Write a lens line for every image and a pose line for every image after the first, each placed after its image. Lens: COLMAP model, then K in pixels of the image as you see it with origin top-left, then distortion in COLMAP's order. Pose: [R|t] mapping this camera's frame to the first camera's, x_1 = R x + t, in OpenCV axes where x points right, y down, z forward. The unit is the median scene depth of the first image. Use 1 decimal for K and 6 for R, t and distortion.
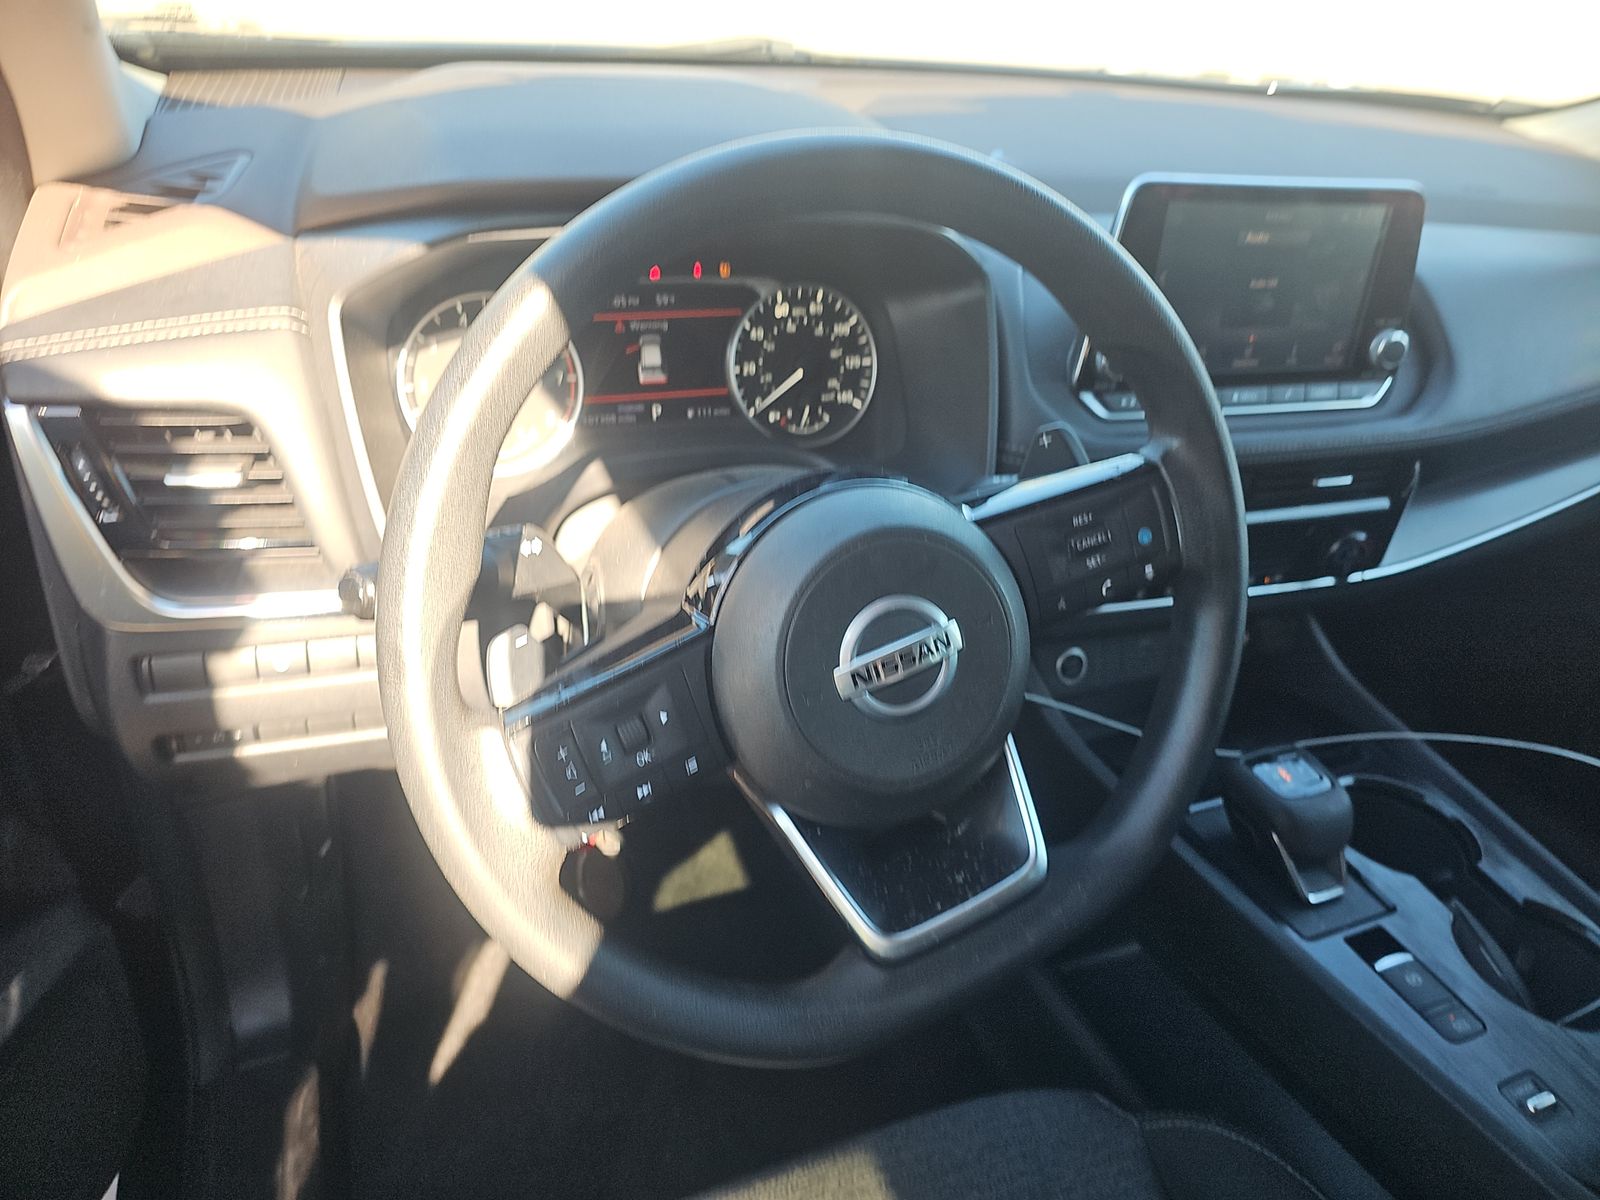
lens RADIAL K [[1072.0, 0, 803.0], [0, 1072.0, 610.0], [0, 0, 1]] dist [0.005293, -0.002126]
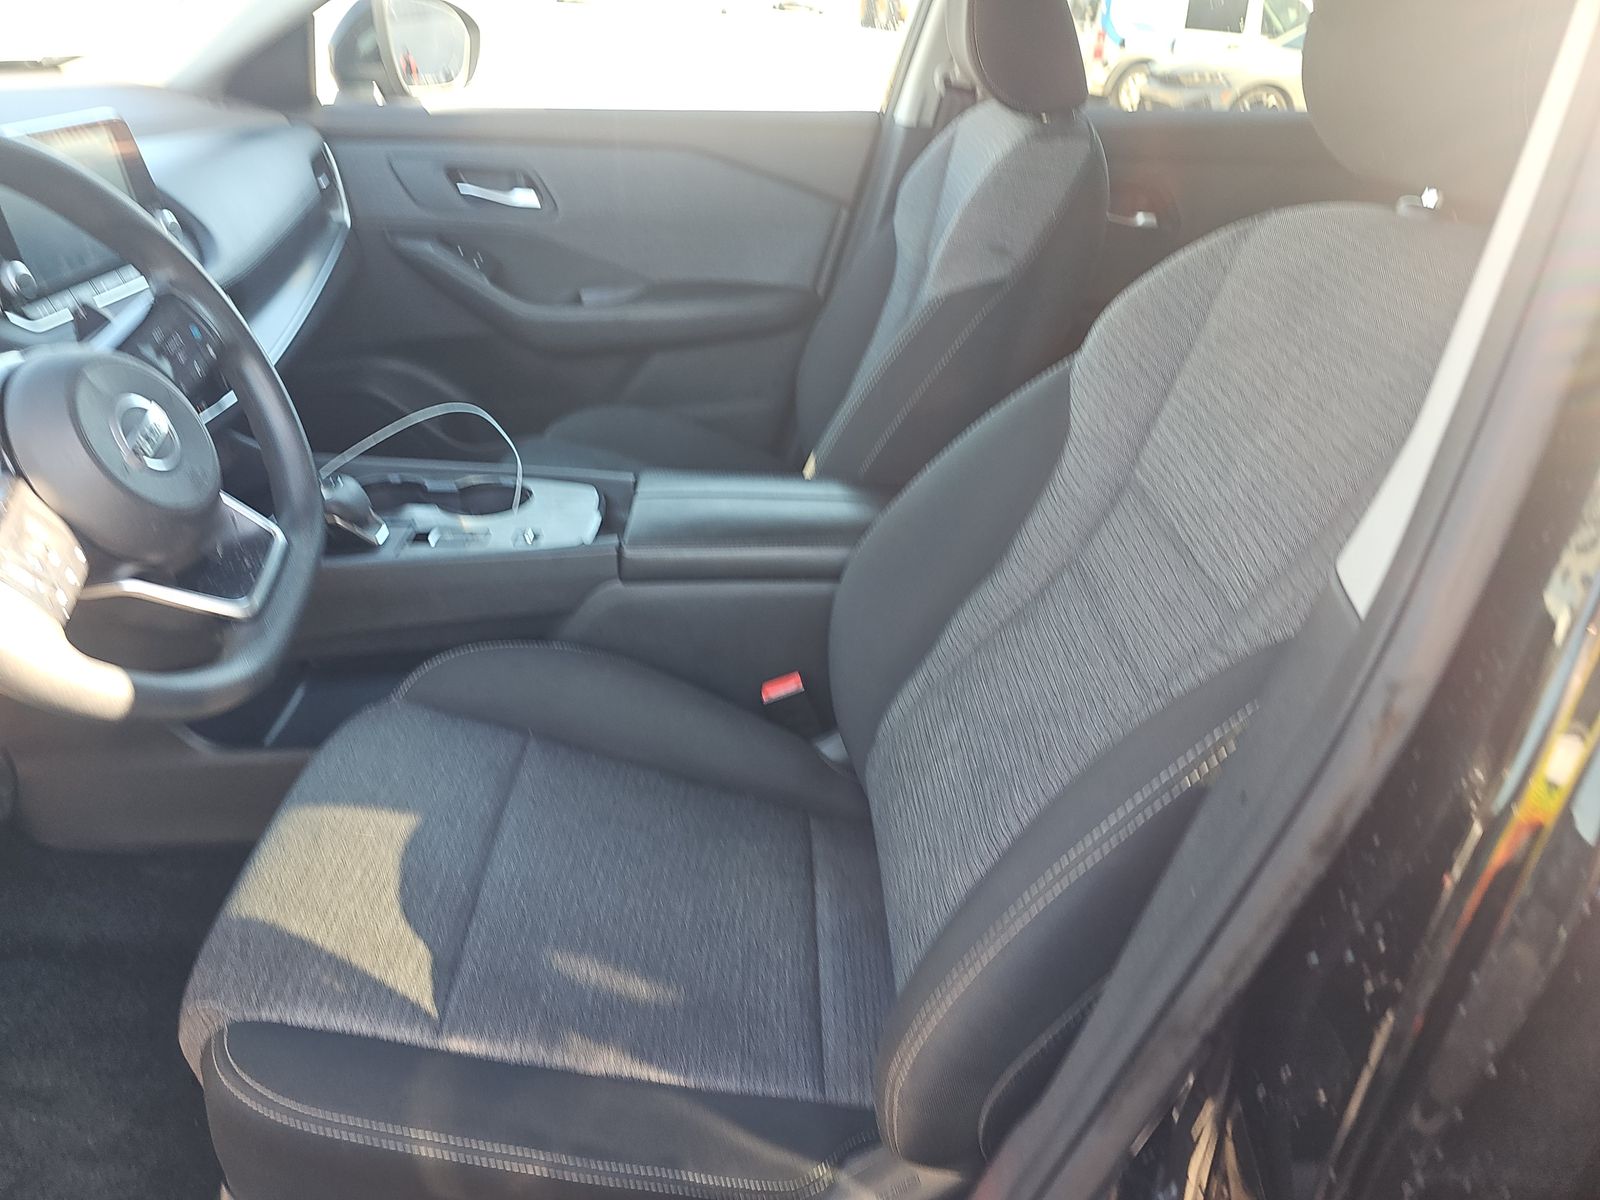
lens RADIAL K [[1072.0, 0, 803.0], [0, 1072.0, 610.0], [0, 0, 1]] dist [0.005293, -0.002126]
pose [[0.349049, -0.527723, 0.774386, -0.616876], [0.502341, 0.802968, 0.320774, 0.153932], [-0.791086, 0.277040, 0.545372, -0.370874]]
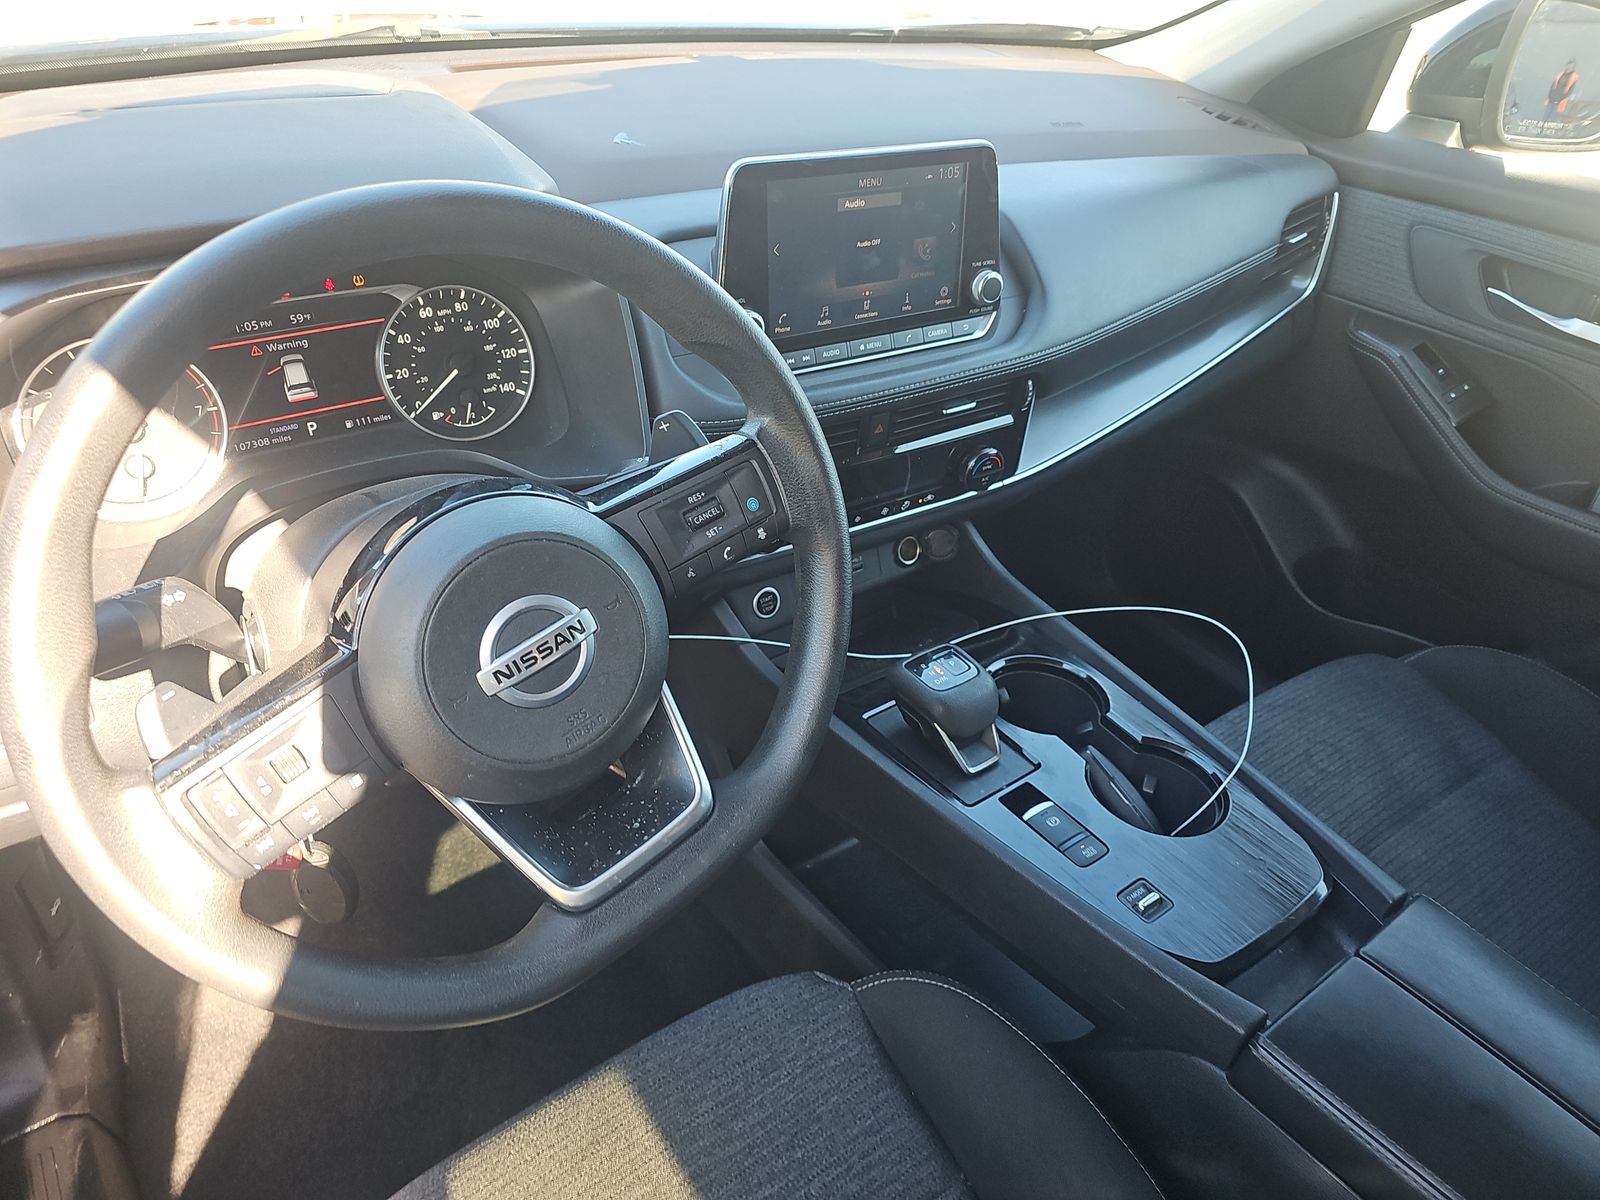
lens RADIAL K [[1047.4, 0, 800.0], [0, 1047.4, 600.0], [0, 0, 1]] dist [0.028139, -0.026742]
pose [[0.968130, -0.157970, 0.194342, 0.094417], [0.145991, 0.986471, 0.074582, -0.031091], [-0.203495, -0.043833, 0.978094, -0.084526]]
